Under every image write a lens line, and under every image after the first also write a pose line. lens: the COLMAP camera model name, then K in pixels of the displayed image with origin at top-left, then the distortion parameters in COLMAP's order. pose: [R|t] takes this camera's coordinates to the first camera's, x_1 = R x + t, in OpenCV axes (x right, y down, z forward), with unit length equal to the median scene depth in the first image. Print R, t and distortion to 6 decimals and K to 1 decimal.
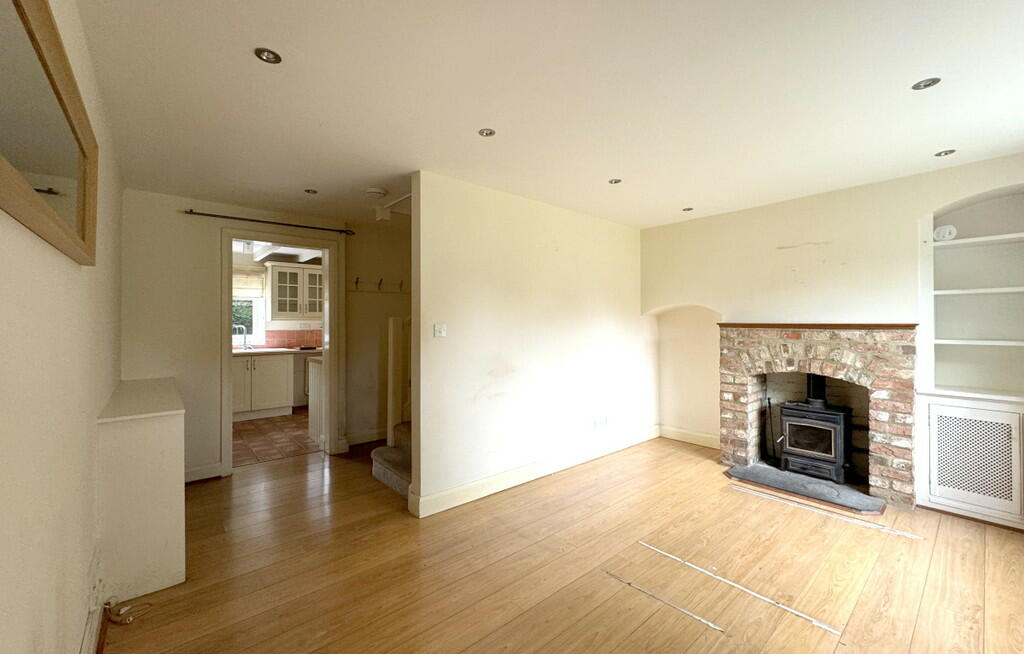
lens RADIAL K [[412.0, 0, 512.0], [0, 412.0, 327.0], [0, 0, 1]] dist [-0.000728, -0.000077]
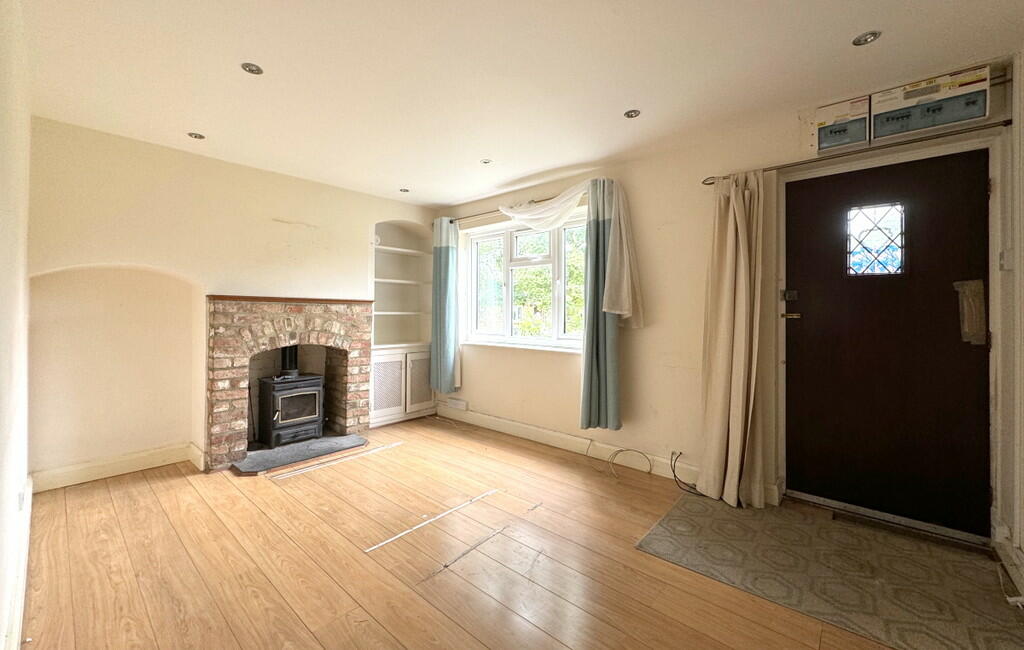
lens RADIAL K [[425.4, 0, 491.7], [0, 425.4, 316.8], [0, 0, 1]] dist [0.000782, 0.000052]
pose [[-0.142970, -0.005114, 0.989714, -0.452947], [0.006635, 0.999959, 0.006125, 0.036851], [-0.989705, 0.007443, -0.142930, 0.689478]]
